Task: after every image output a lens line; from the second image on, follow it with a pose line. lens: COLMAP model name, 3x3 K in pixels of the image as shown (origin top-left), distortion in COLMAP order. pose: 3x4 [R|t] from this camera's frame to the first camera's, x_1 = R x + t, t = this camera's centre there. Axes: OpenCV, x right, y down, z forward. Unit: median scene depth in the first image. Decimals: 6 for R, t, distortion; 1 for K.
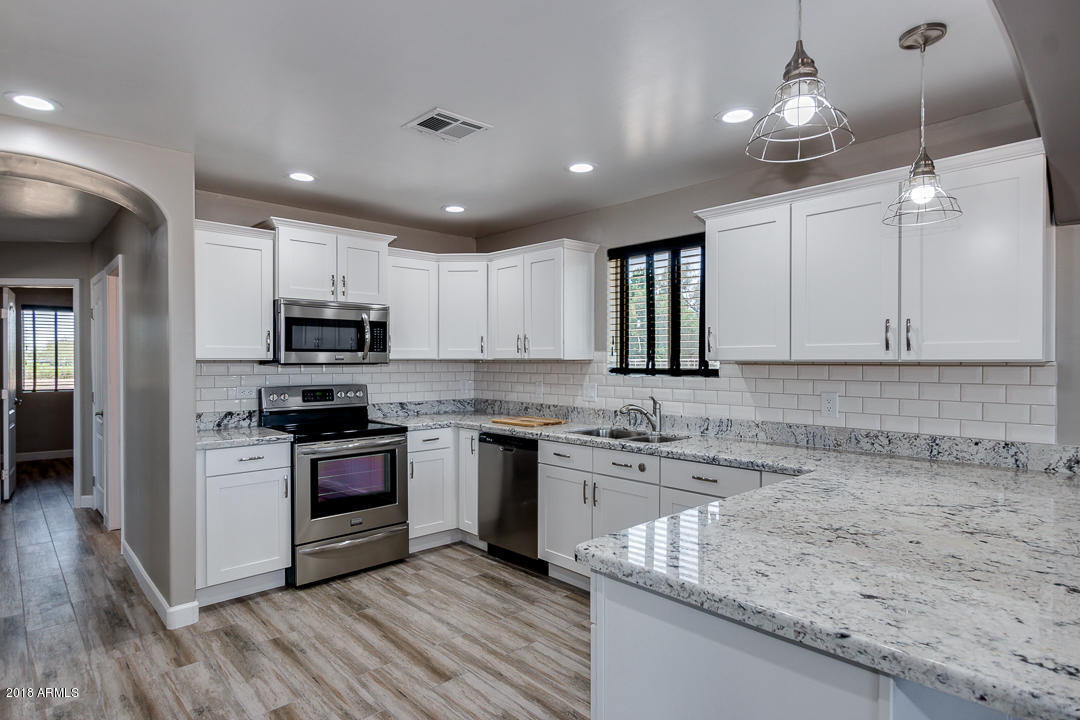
lens RADIAL K [[581.7, 0, 531.8], [0, 581.7, 363.0], [0, 0, 1]] dist [0.001264, -0.000166]
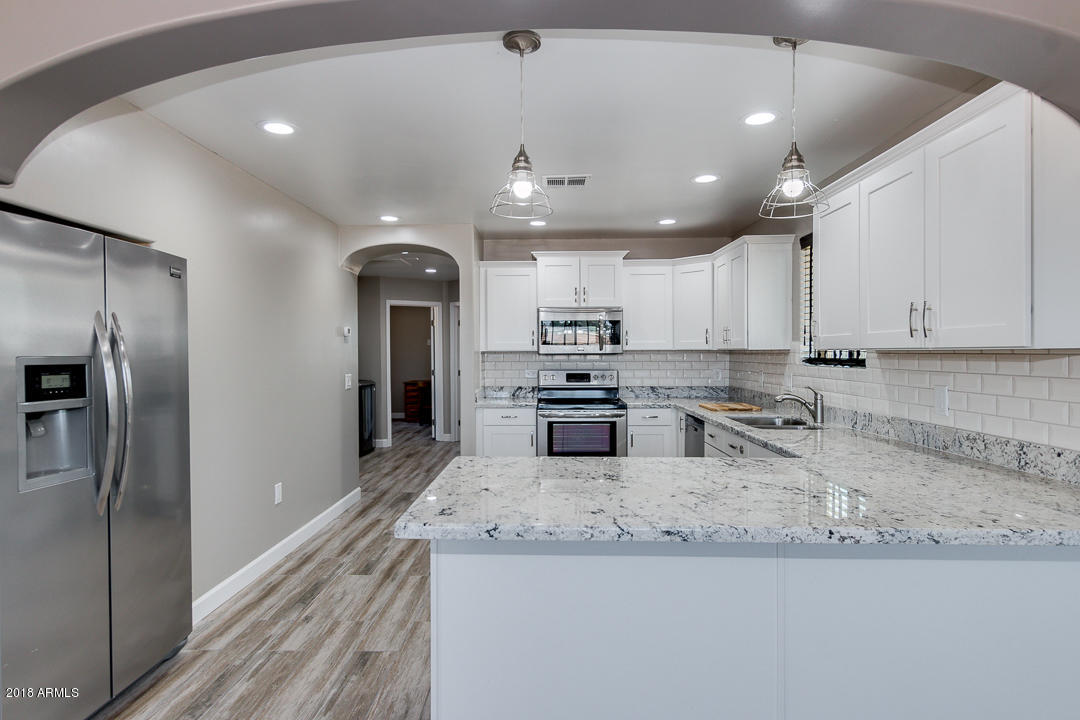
lens RADIAL K [[581.7, 0, 531.8], [0, 581.7, 363.0], [0, 0, 1]] dist [0.001264, -0.000166]
pose [[0.716097, 0.009959, -0.697929, 0.551328], [0.000628, 0.999889, 0.014913, 0.002447], [0.698000, -0.011117, 0.716011, -0.034301]]
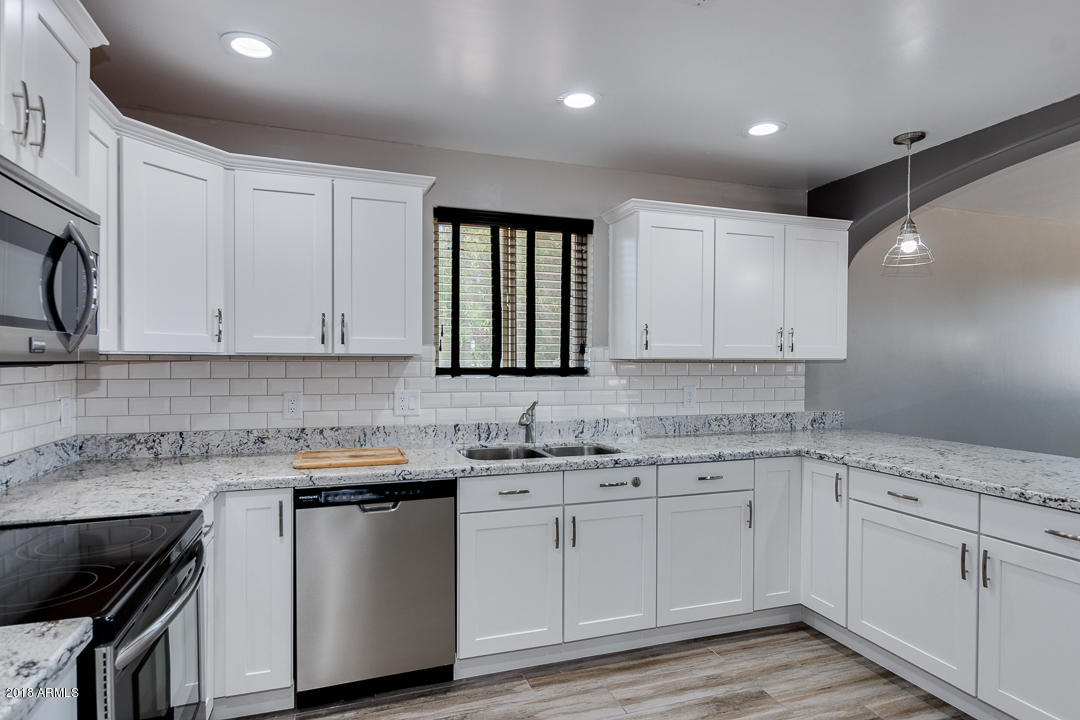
lens RADIAL K [[608.7, 0, 563.2], [0, 608.7, 351.2], [0, 0, 1]] dist [0.002754, 0.000199]
pose [[0.383304, 0.007699, 0.923590, -0.577868], [-0.002295, 0.999970, -0.007383, -0.007990], [-0.923619, 0.000710, 0.383310, 0.621762]]
